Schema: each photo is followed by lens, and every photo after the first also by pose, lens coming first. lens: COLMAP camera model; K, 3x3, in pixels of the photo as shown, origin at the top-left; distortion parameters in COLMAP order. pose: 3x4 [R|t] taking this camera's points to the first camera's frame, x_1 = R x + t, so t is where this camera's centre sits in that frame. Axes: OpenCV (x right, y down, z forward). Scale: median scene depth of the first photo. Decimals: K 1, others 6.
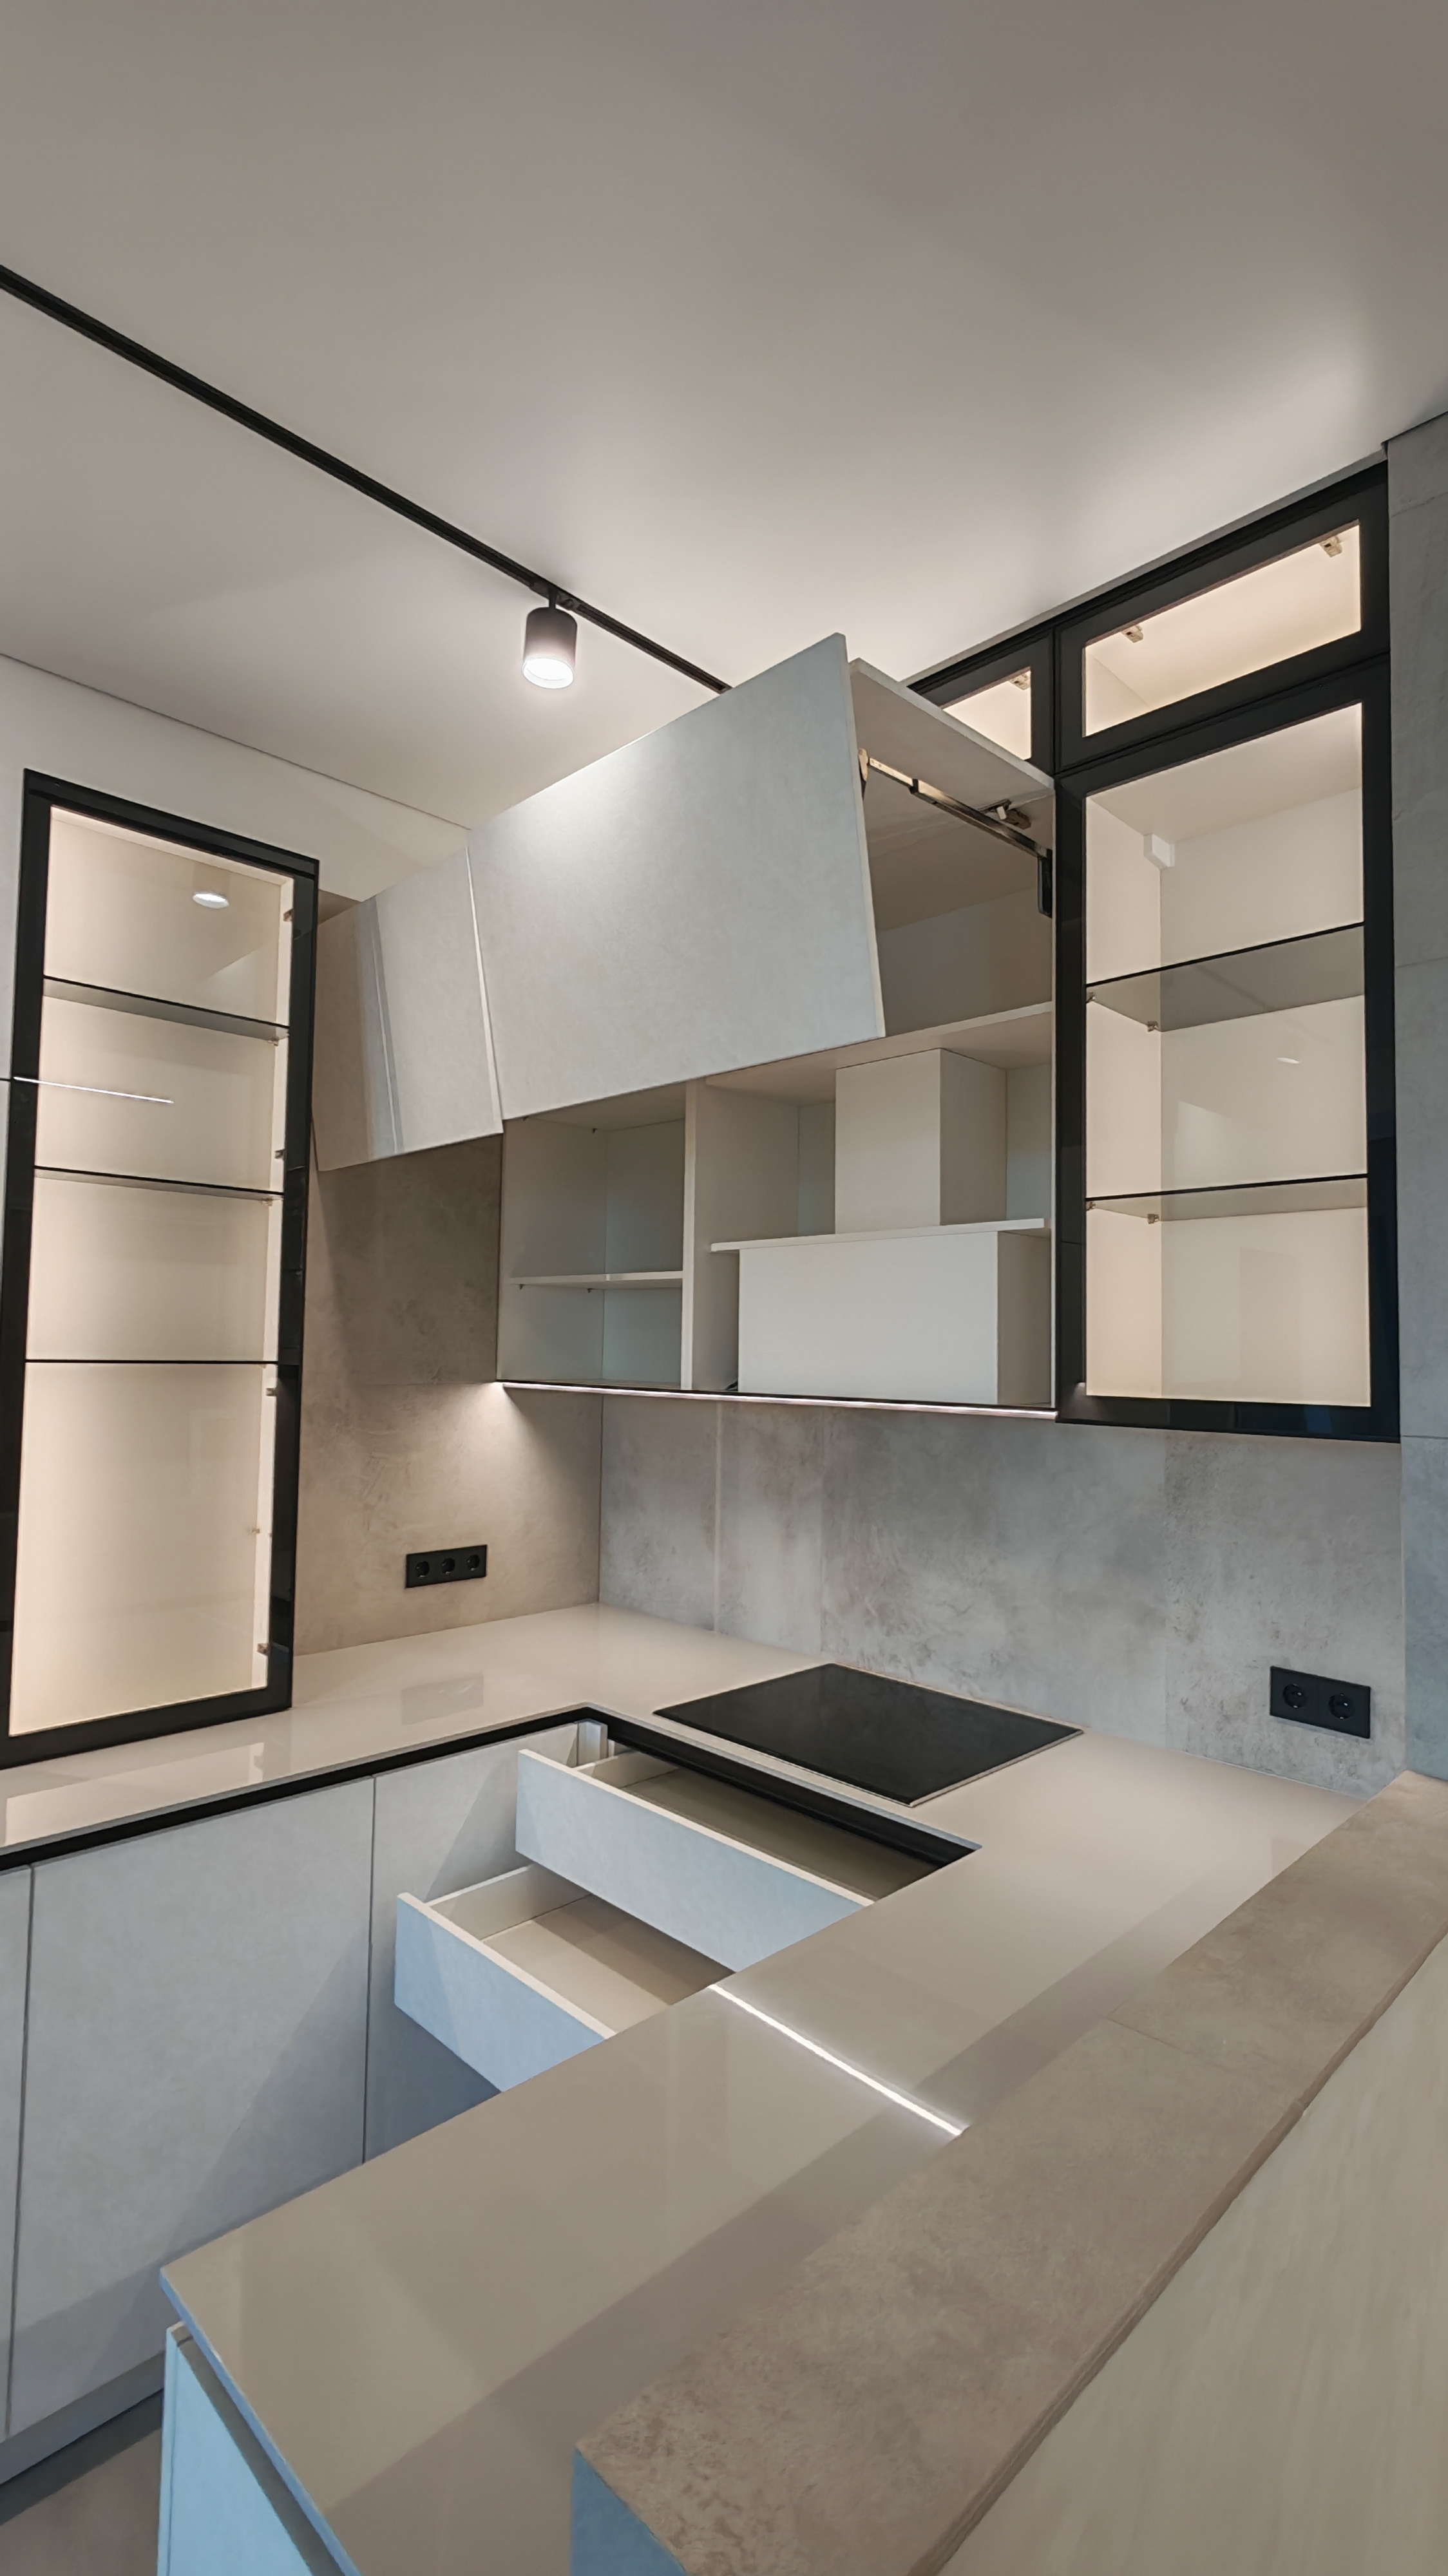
lens RADIAL K [[1182.4, 0, 725.1], [0, 1182.4, 1291.3], [0, 0, 1]] dist [-0.001061, 0.000635]
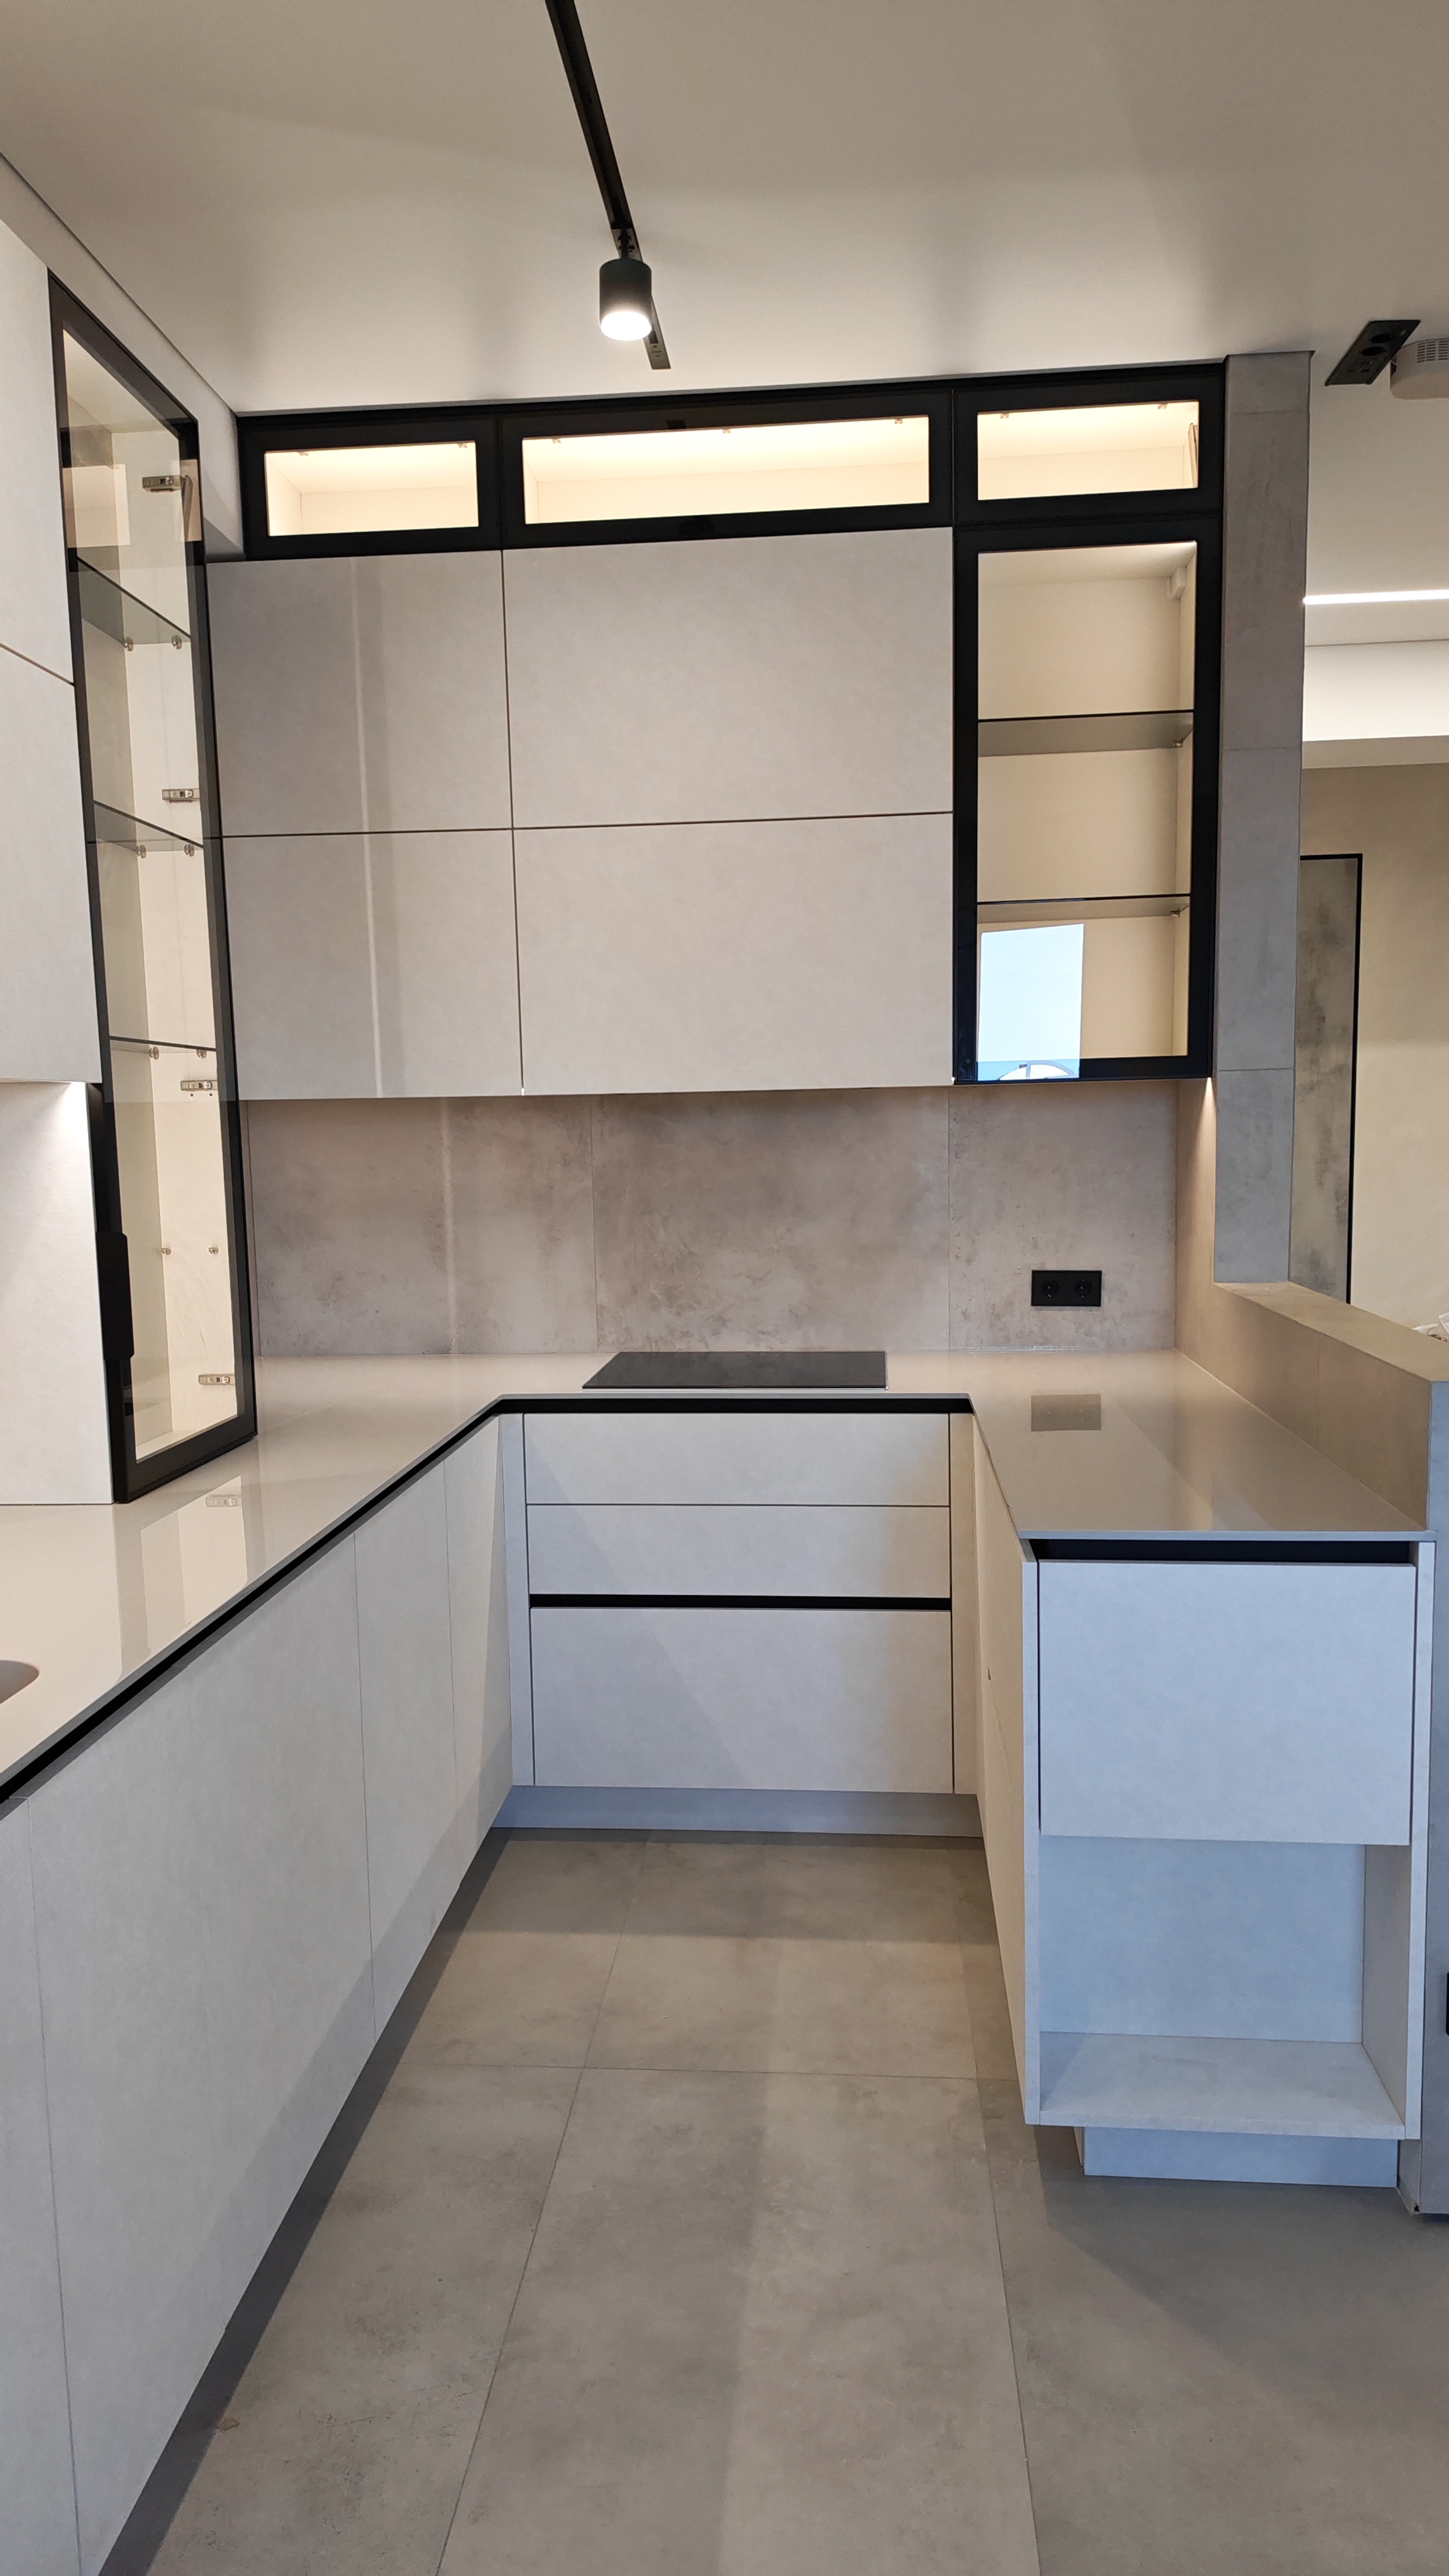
lens RADIAL K [[1724.3, 0, 712.9], [0, 1724.3, 1325.5], [0, 0, 1]] dist [0.105375, -0.151197]
pose [[0.764576, -0.106042, 0.635751, -0.939432], [0.000591, 0.986488, 0.163833, 0.051669], [-0.644534, -0.124887, 0.754307, -0.220720]]
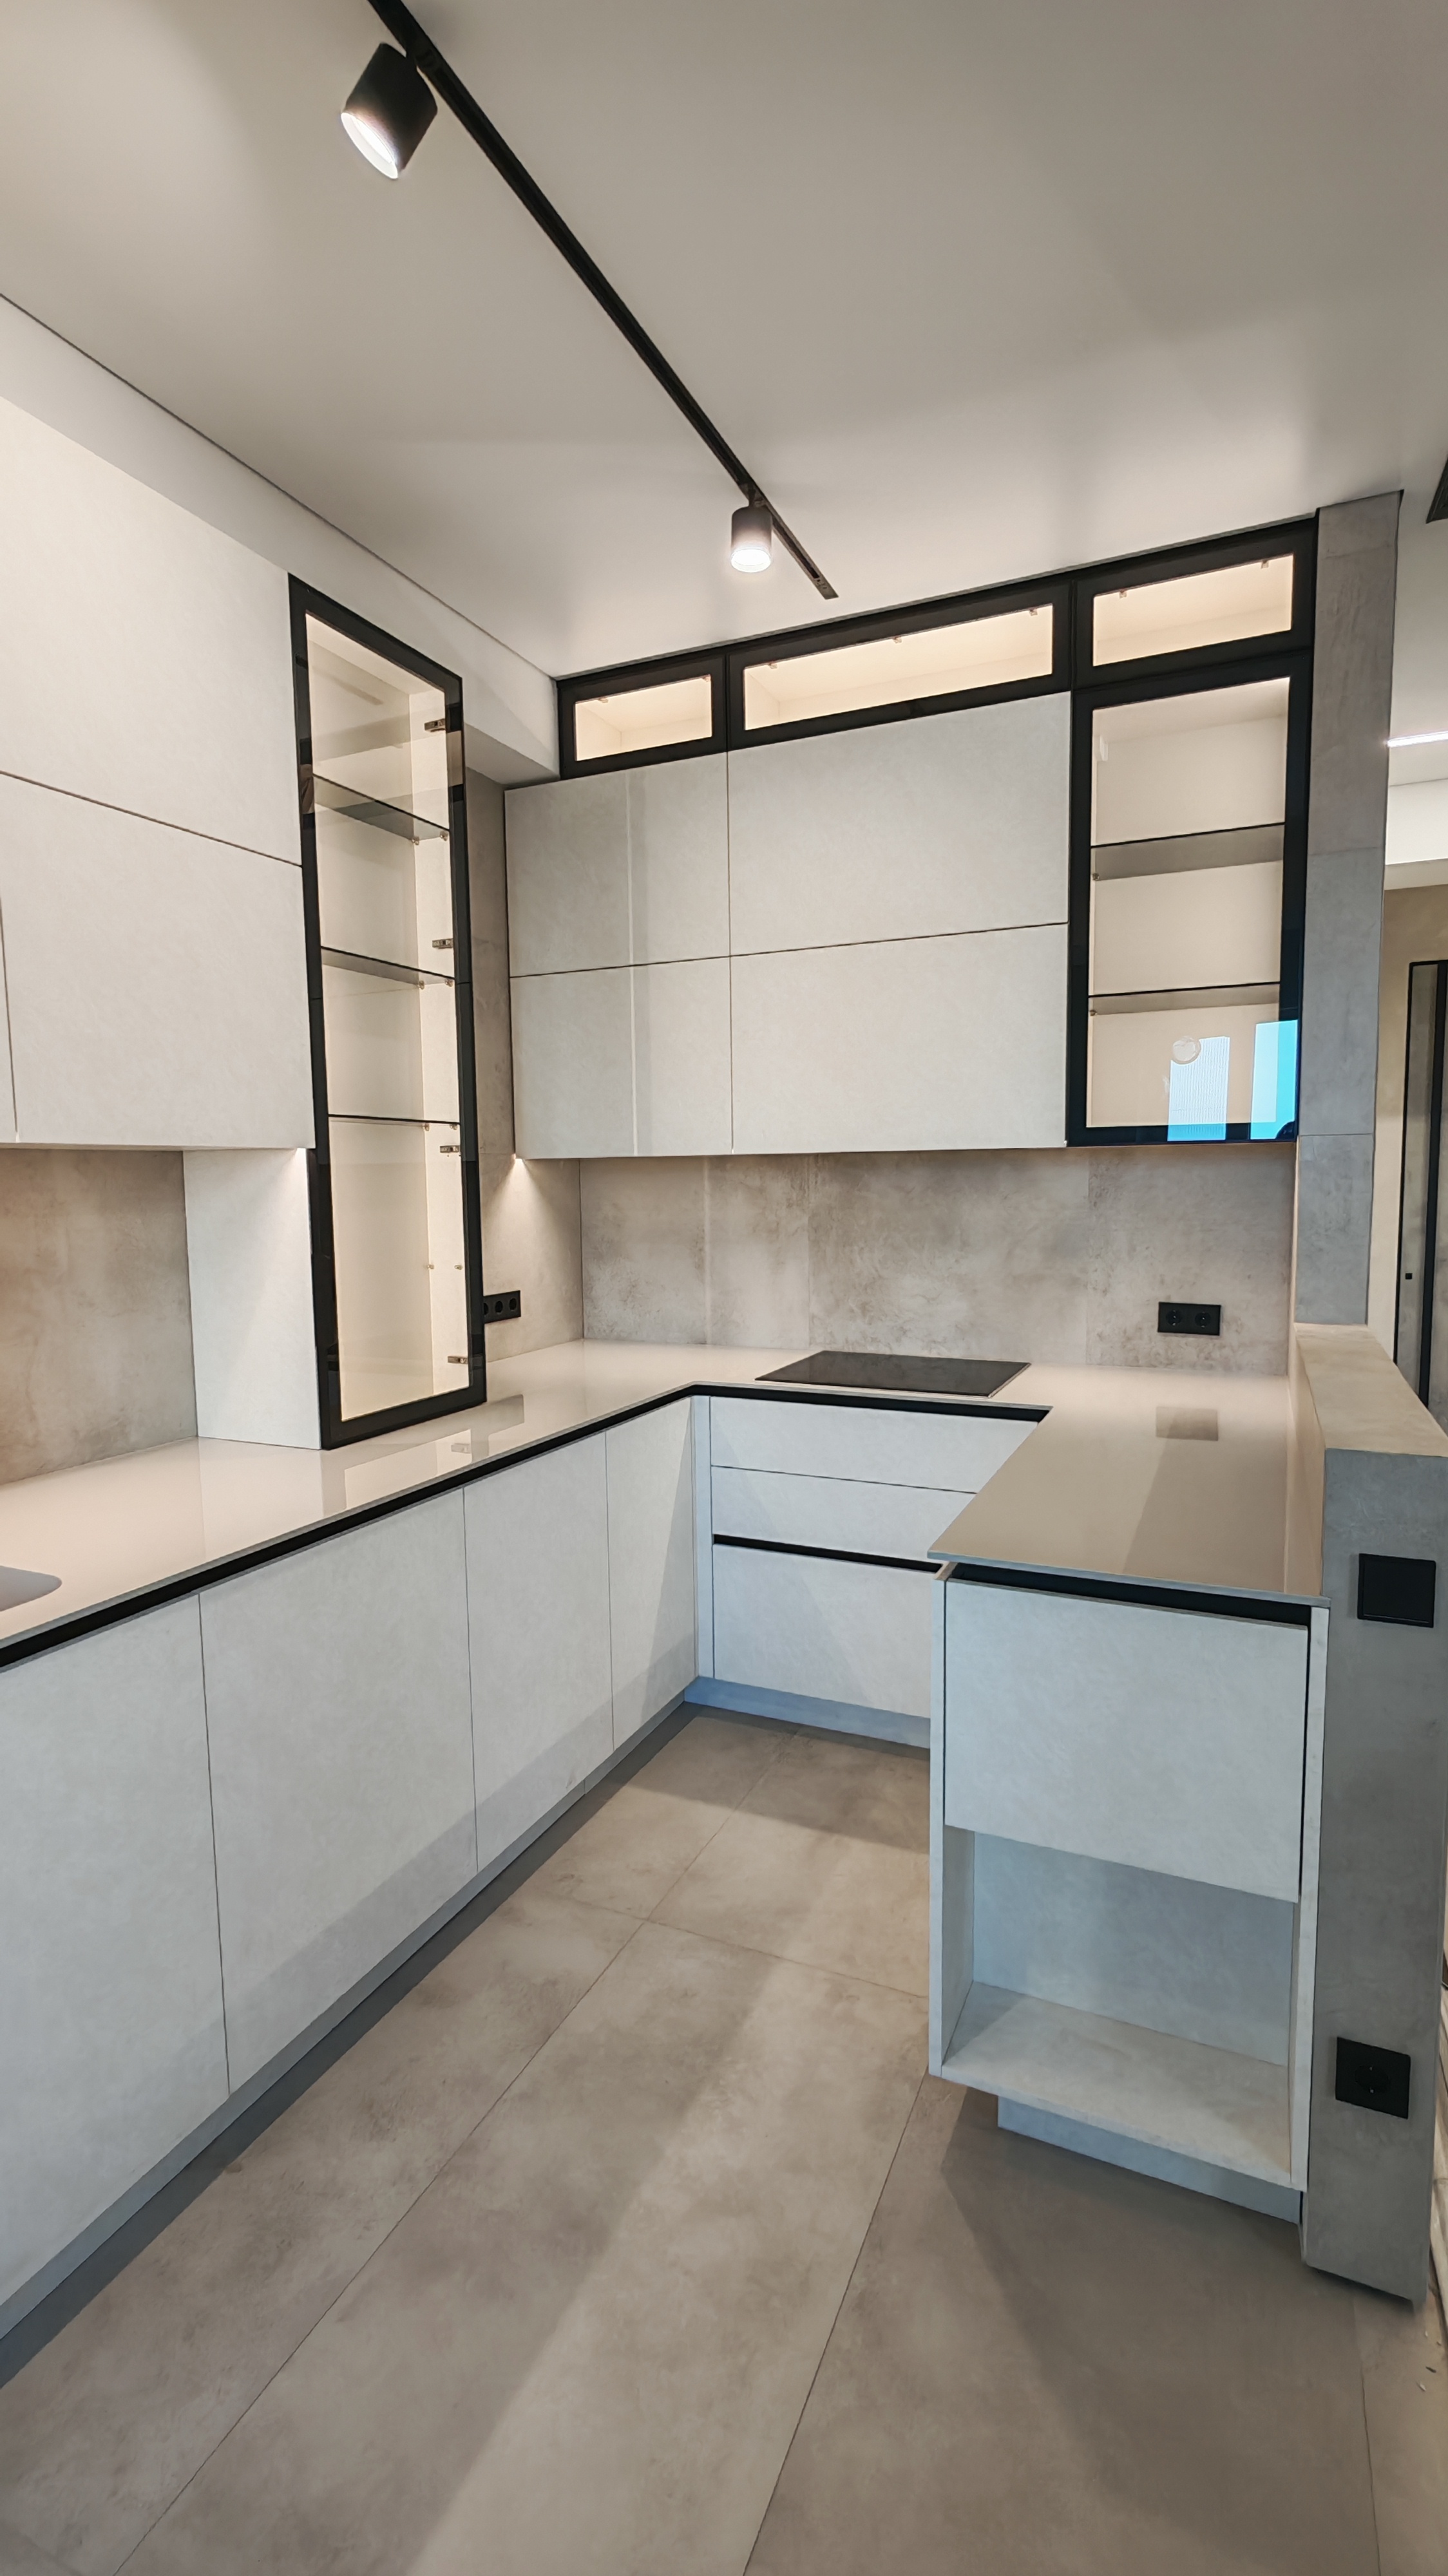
lens RADIAL K [[1177.7, 0, 719.9], [0, 1177.7, 1288.5], [0, 0, 1]] dist [-0.000857, 0.000807]
pose [[0.936366, -0.061542, 0.345587, -0.560072], [0.010851, 0.989115, 0.146743, 0.054070], [-0.350856, -0.133655, 0.926842, -0.224667]]
